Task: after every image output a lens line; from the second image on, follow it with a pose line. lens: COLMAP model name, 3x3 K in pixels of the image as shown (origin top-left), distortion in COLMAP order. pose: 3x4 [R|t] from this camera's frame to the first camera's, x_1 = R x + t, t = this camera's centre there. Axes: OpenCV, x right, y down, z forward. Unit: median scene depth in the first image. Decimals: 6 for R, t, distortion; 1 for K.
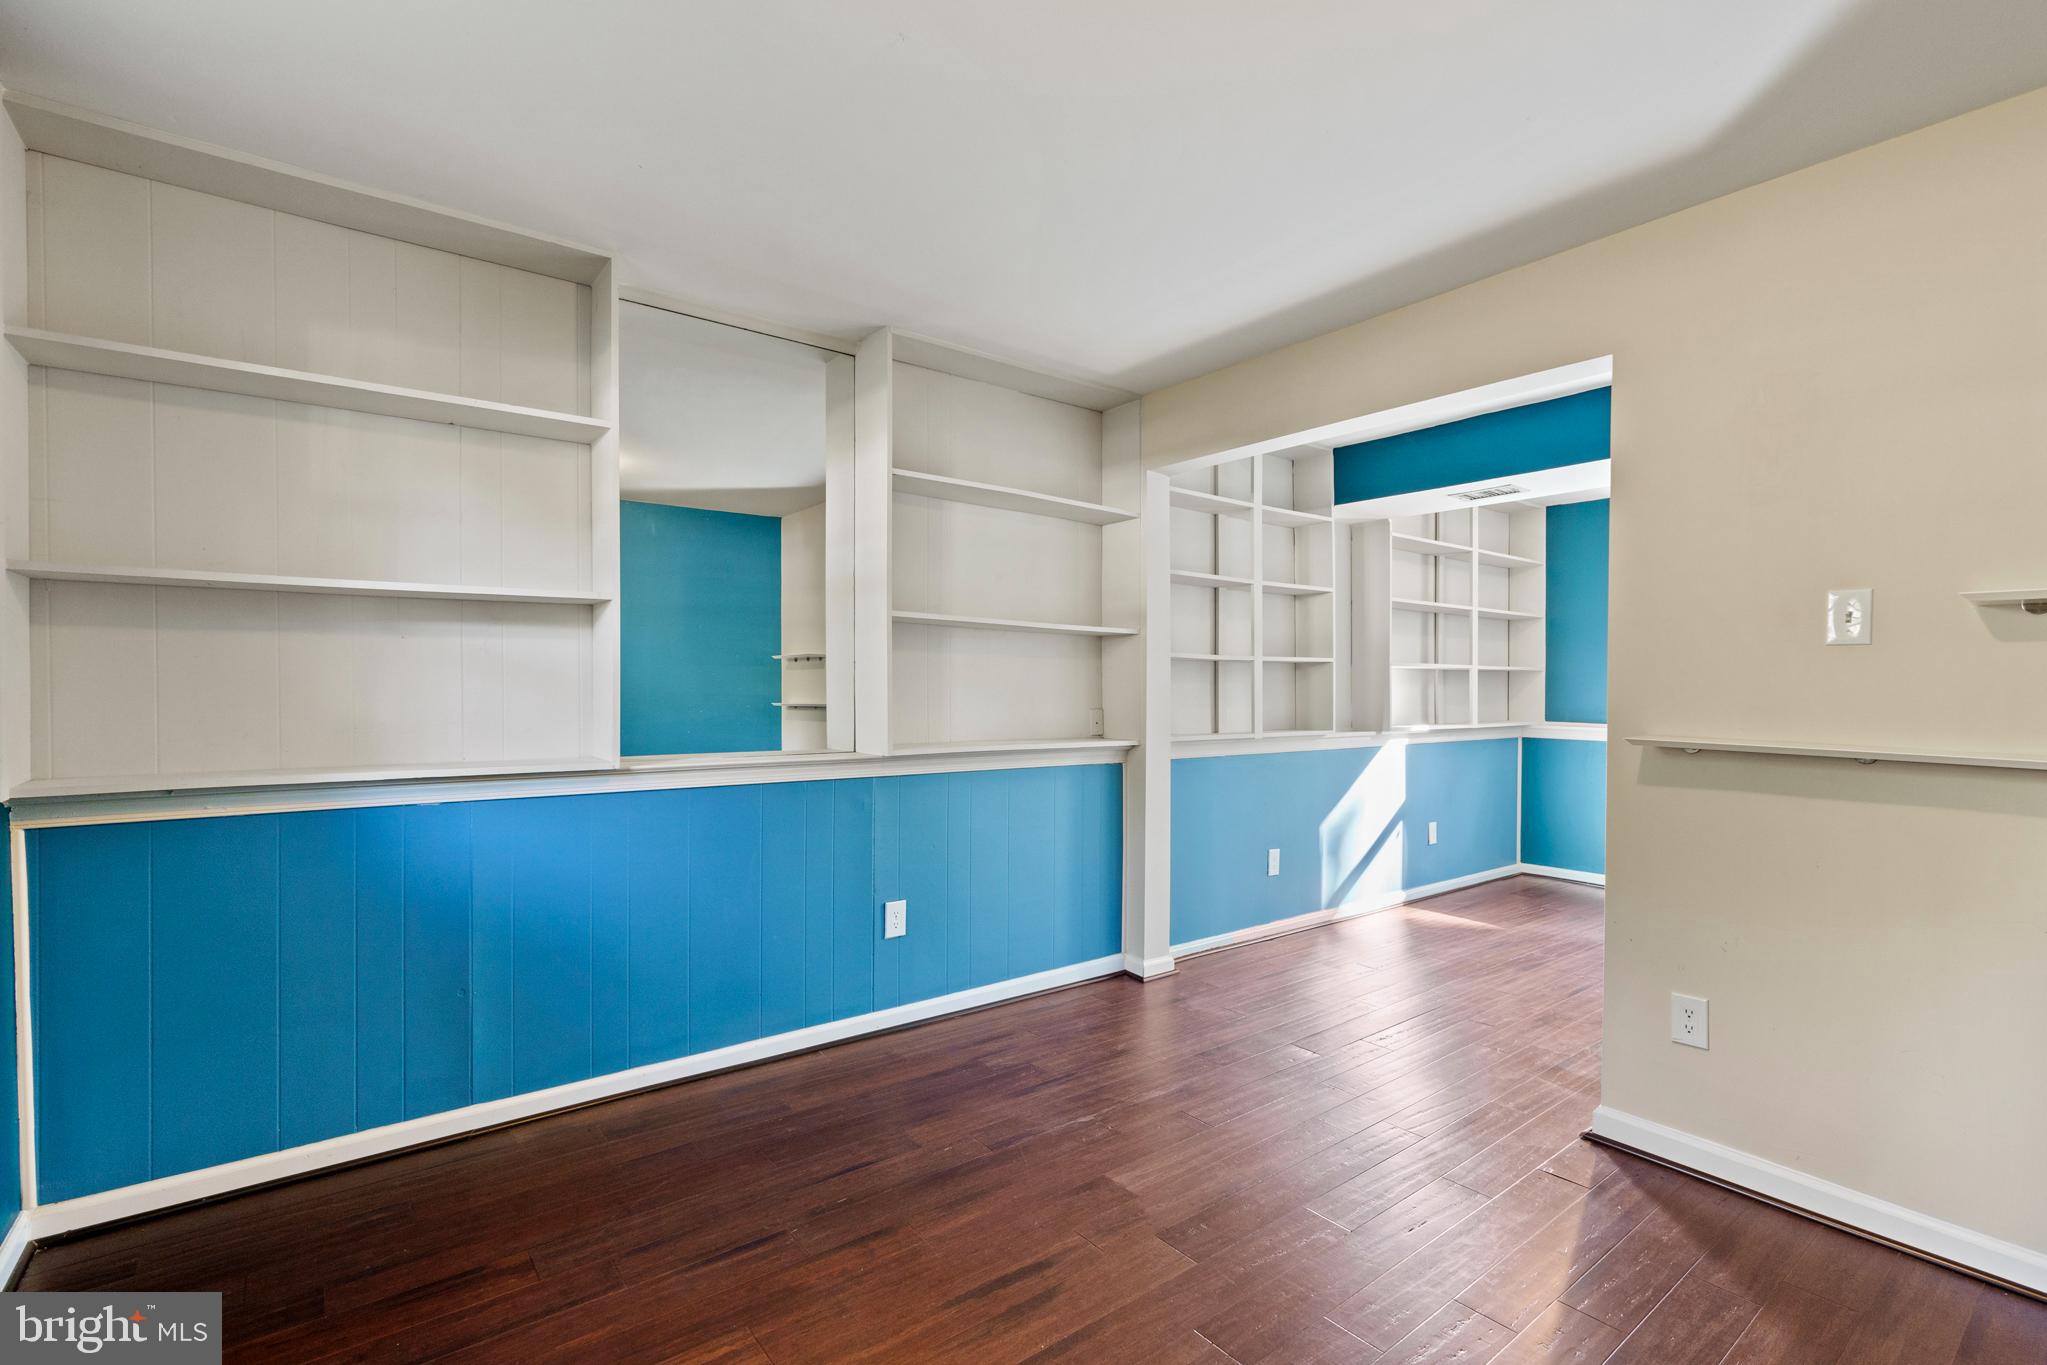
lens RADIAL K [[928.2, 0, 1023.5], [0, 928.2, 682.5], [0, 0, 1]] dist [0.002470, 0.001302]
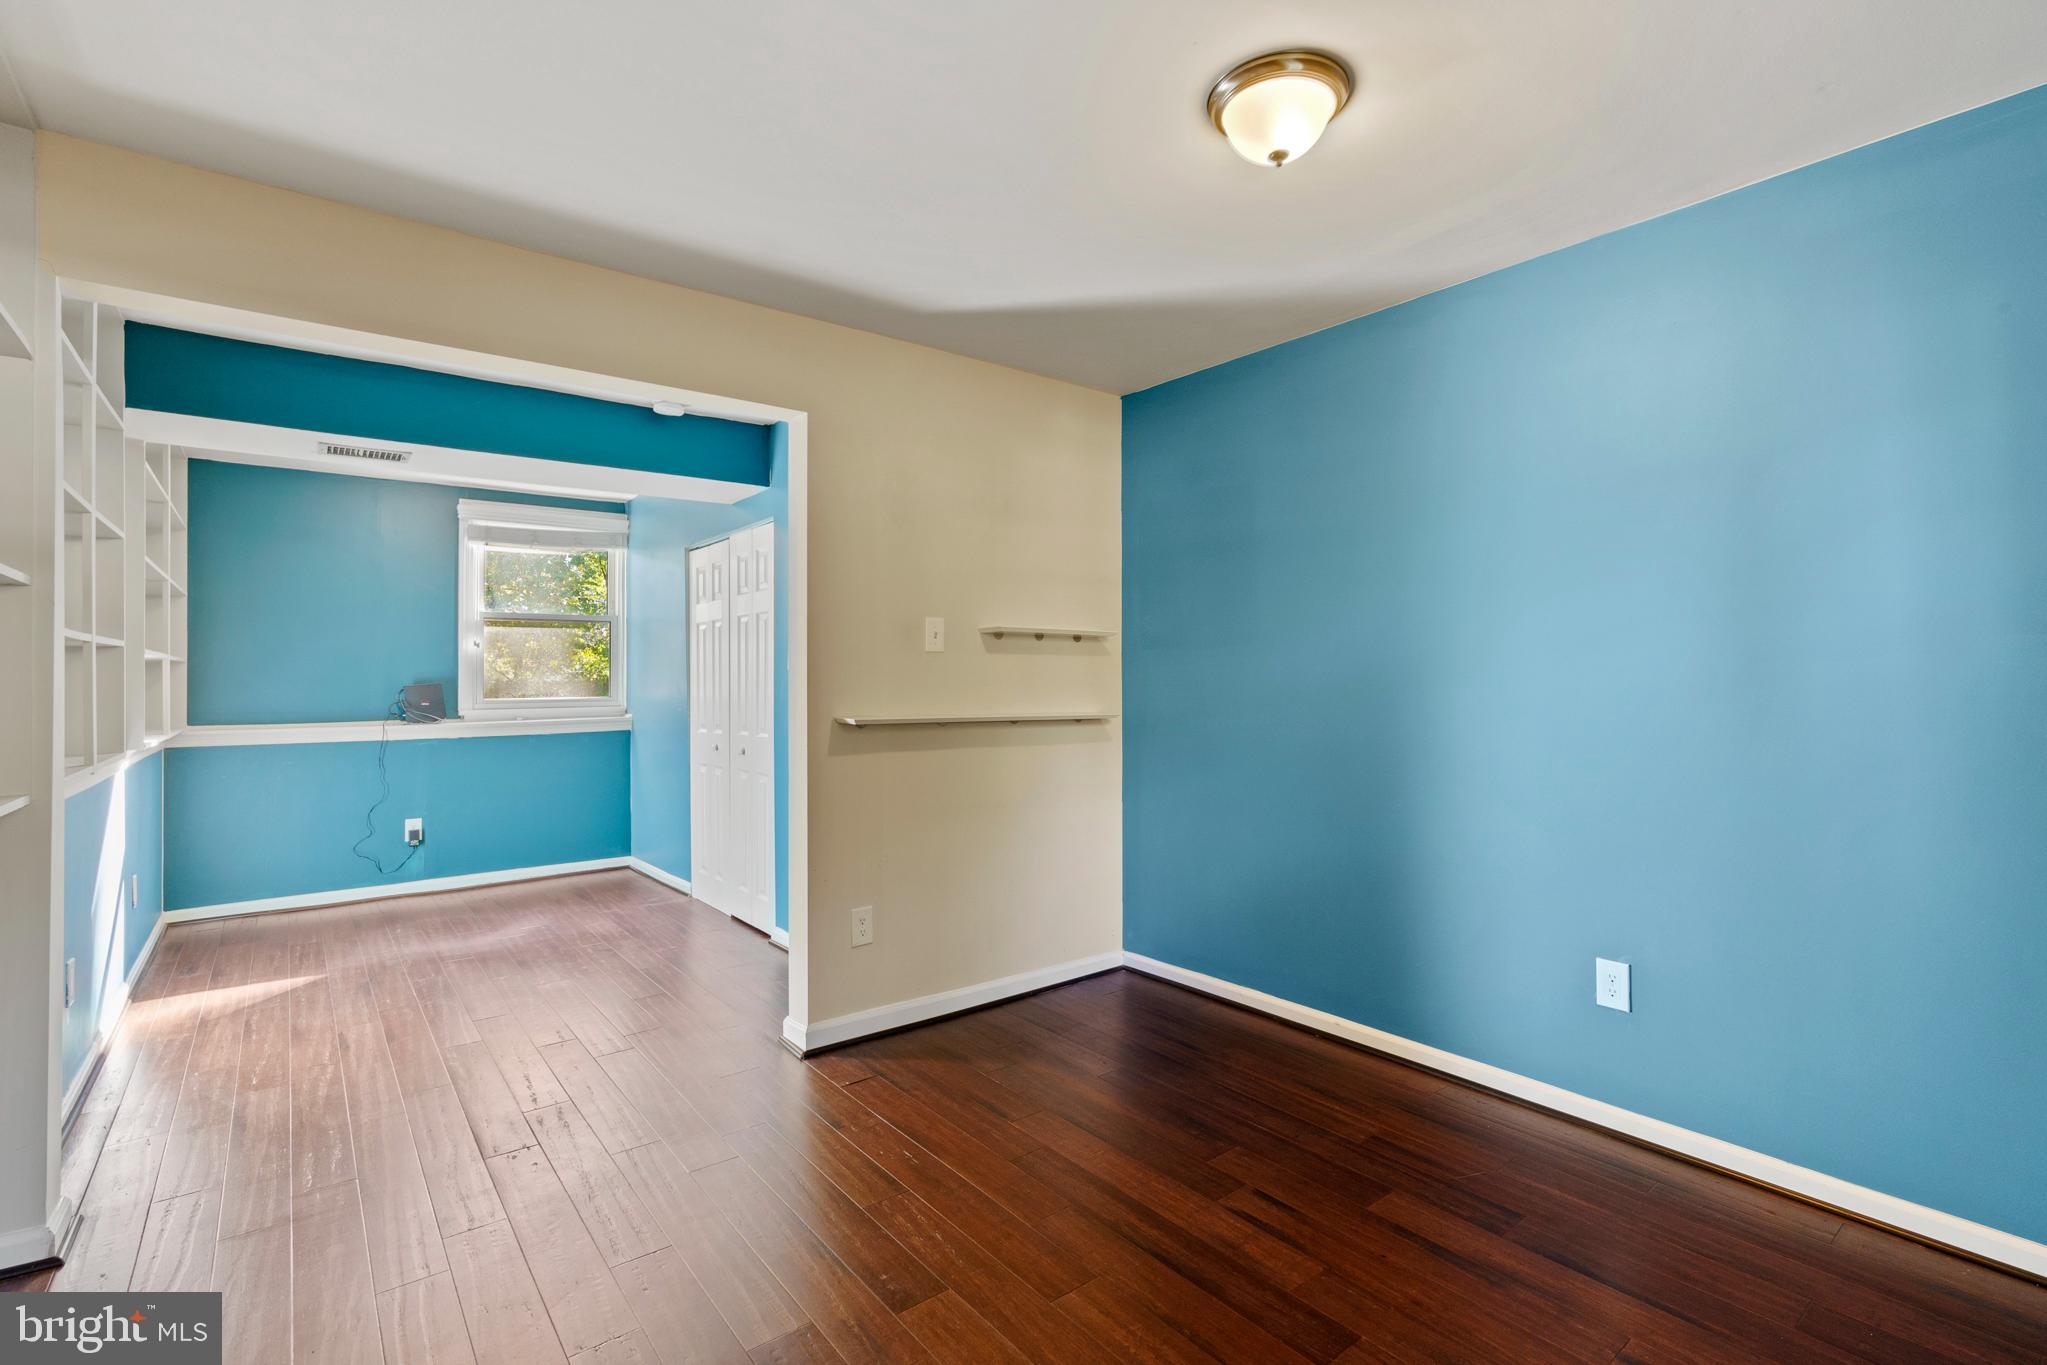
lens RADIAL K [[945.0, 0, 1016.6], [0, 945.0, 660.6], [0, 0, 1]] dist [-0.000979, 0.001052]
pose [[-0.001874, 0.005830, 0.999981, -0.638374], [0.005277, 0.999969, -0.005820, -0.014324], [-0.999984, 0.005266, -0.001905, 0.746339]]
